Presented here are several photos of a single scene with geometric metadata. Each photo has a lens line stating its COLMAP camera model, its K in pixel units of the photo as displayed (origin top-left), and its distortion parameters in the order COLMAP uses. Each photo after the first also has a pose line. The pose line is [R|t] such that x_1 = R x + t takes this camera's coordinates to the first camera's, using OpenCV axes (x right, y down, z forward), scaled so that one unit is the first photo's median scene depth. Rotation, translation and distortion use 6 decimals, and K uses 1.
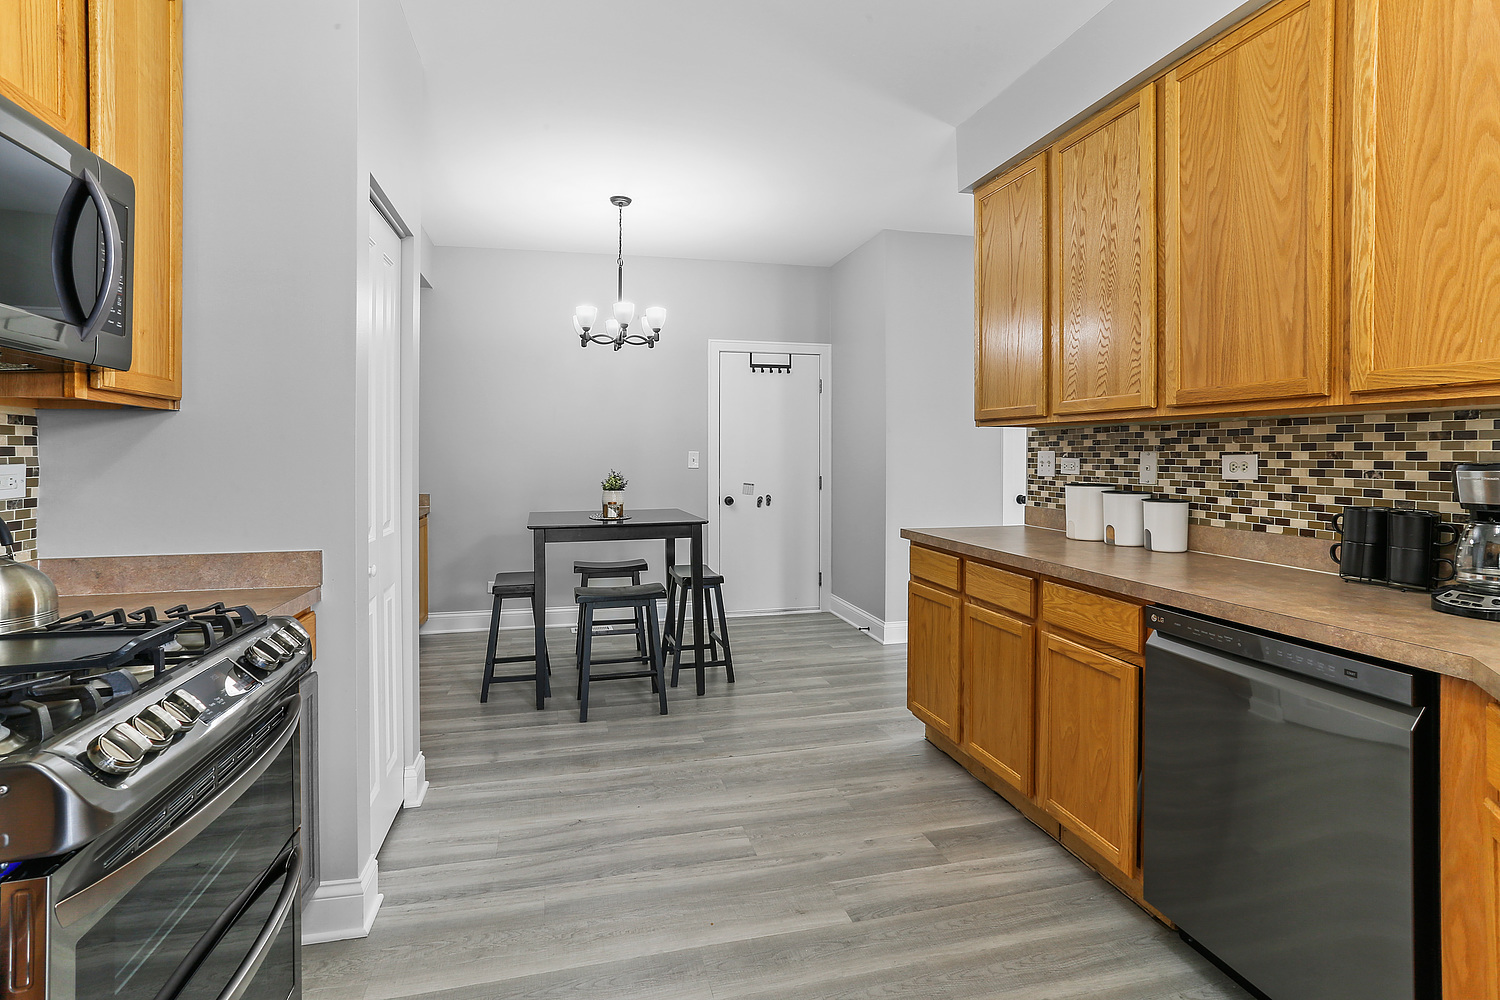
lens RADIAL K [[719.8, 0, 746.1], [0, 719.8, 459.2], [0, 0, 1]] dist [-0.004646, 0.000711]
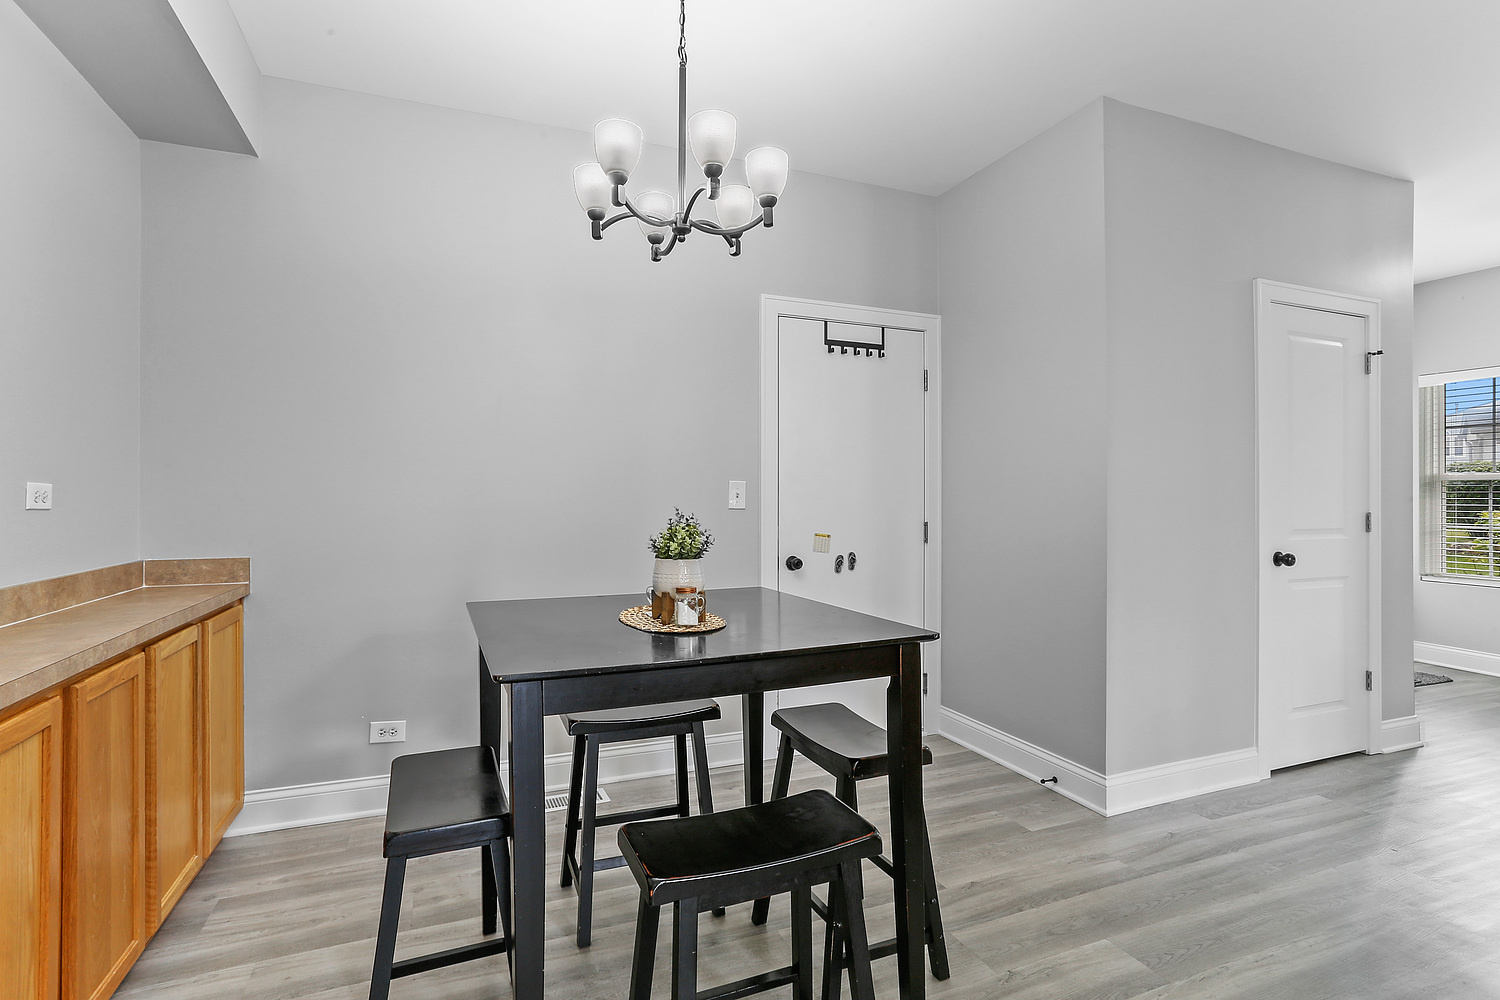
lens RADIAL K [[719.8, 0, 749.1], [0, 719.8, 501.5], [0, 0, 1]] dist [-0.004646, 0.000711]
pose [[0.989485, 0.001098, 0.144630, -0.147687], [-0.000927, 0.999999, -0.001251, 0.006783], [-0.144631, 0.001104, 0.989485, 0.405669]]
